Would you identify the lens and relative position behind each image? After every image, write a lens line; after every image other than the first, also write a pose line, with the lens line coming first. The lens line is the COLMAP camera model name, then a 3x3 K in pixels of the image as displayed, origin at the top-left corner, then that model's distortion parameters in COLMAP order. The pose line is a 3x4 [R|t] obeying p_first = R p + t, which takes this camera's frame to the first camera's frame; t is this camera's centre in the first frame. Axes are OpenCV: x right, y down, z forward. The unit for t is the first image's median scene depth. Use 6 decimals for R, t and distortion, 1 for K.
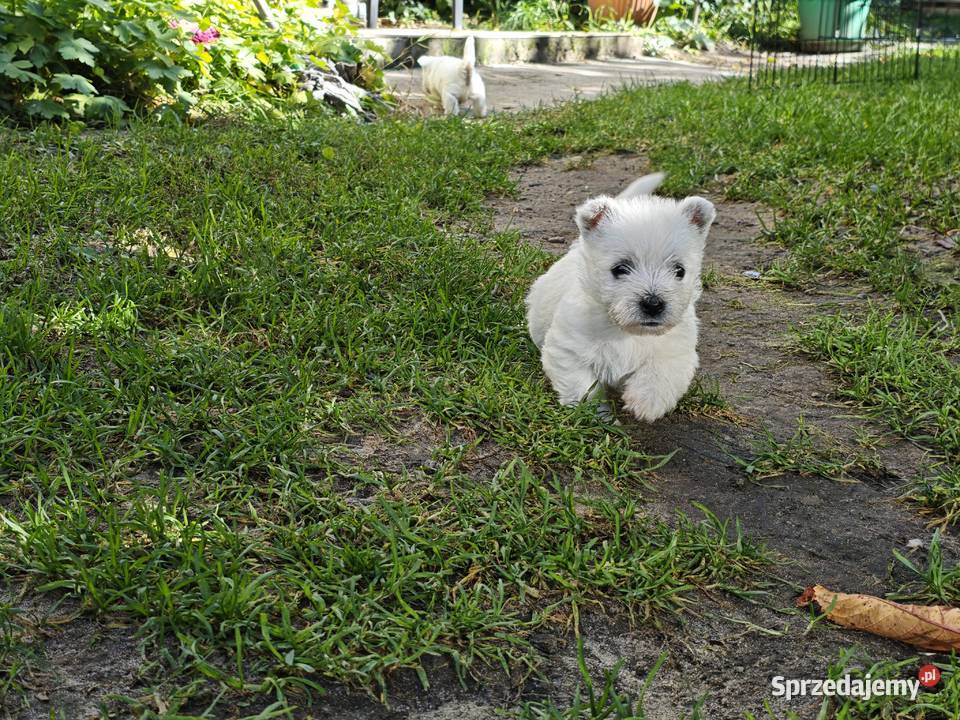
lens RADIAL K [[1482.6, 0, 476.2], [0, 1482.6, 360.7], [0, 0, 1]] dist [0.084088, 0.000000]
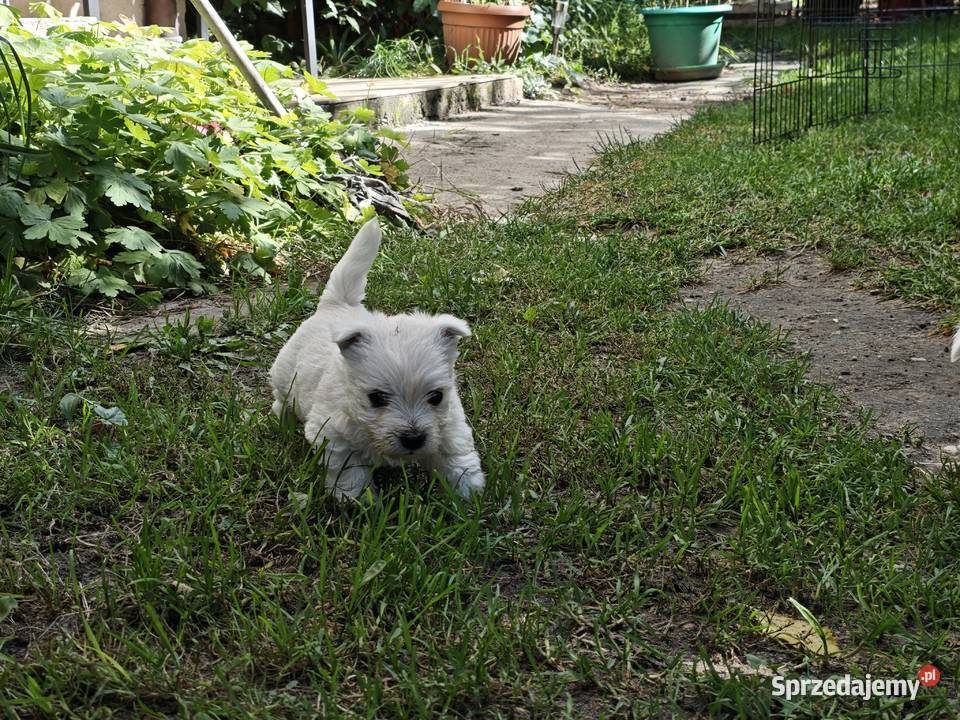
lens RADIAL K [[1482.6, 0, 476.7], [0, 1482.6, 359.0], [0, 0, 1]] dist [0.084088, 0.000000]
pose [[0.972412, -0.096708, 0.212280, -0.120506], [0.098567, 0.995129, 0.001831, -0.052275], [-0.211423, 0.019143, 0.977207, 0.130620]]
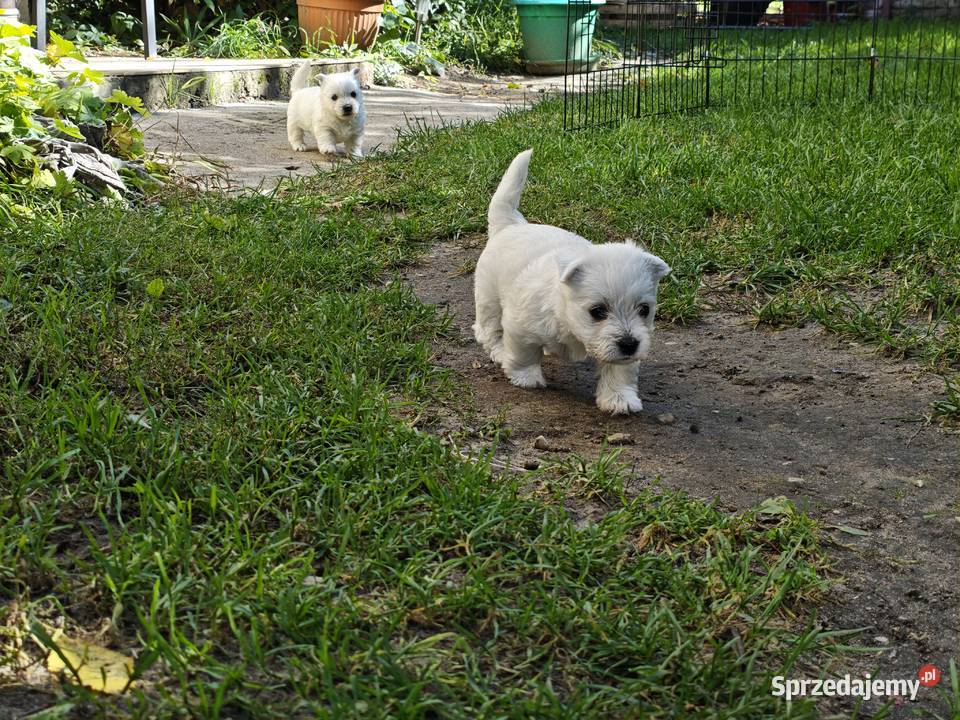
lens RADIAL K [[1482.6, 0, 478.0], [0, 1482.6, 355.7], [0, 0, 1]] dist [0.084088, 0.000000]
pose [[0.966518, -0.073422, 0.245871, -0.053742], [0.075667, 0.997133, 0.000318, -0.042773], [-0.245190, 0.018297, 0.969302, 0.147646]]
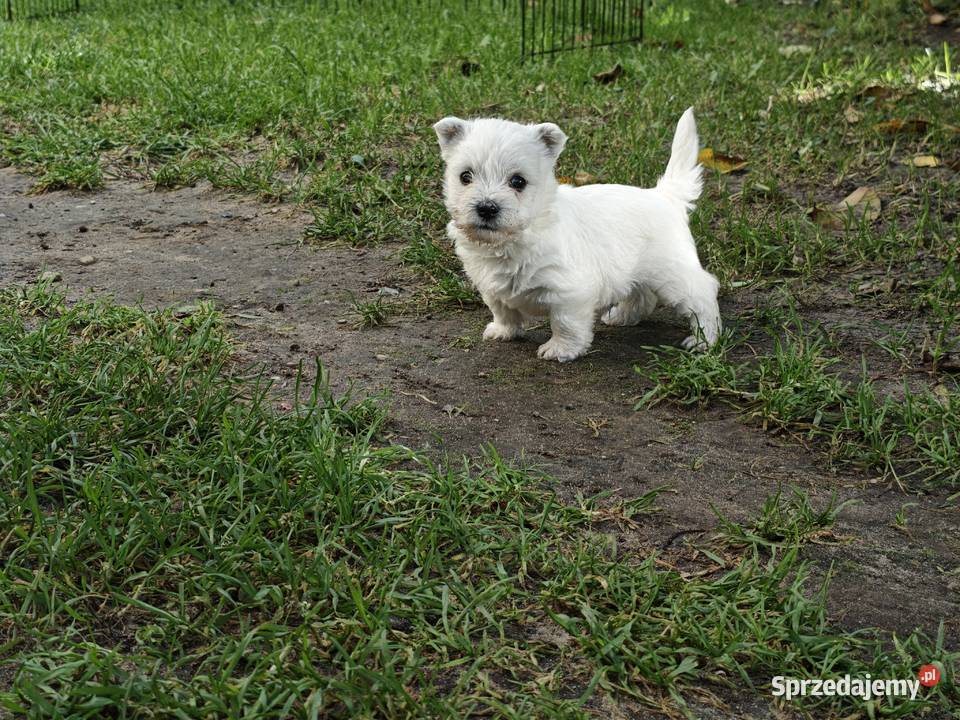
lens RADIAL K [[1482.6, 0, 458.3], [0, 1482.6, 337.2], [0, 0, 1]] dist [0.084088, 0.000000]
pose [[0.790518, -0.180218, 0.585322, -0.077322], [0.157754, 0.983394, 0.089724, -0.030511], [-0.591772, 0.021408, 0.805821, 0.106330]]
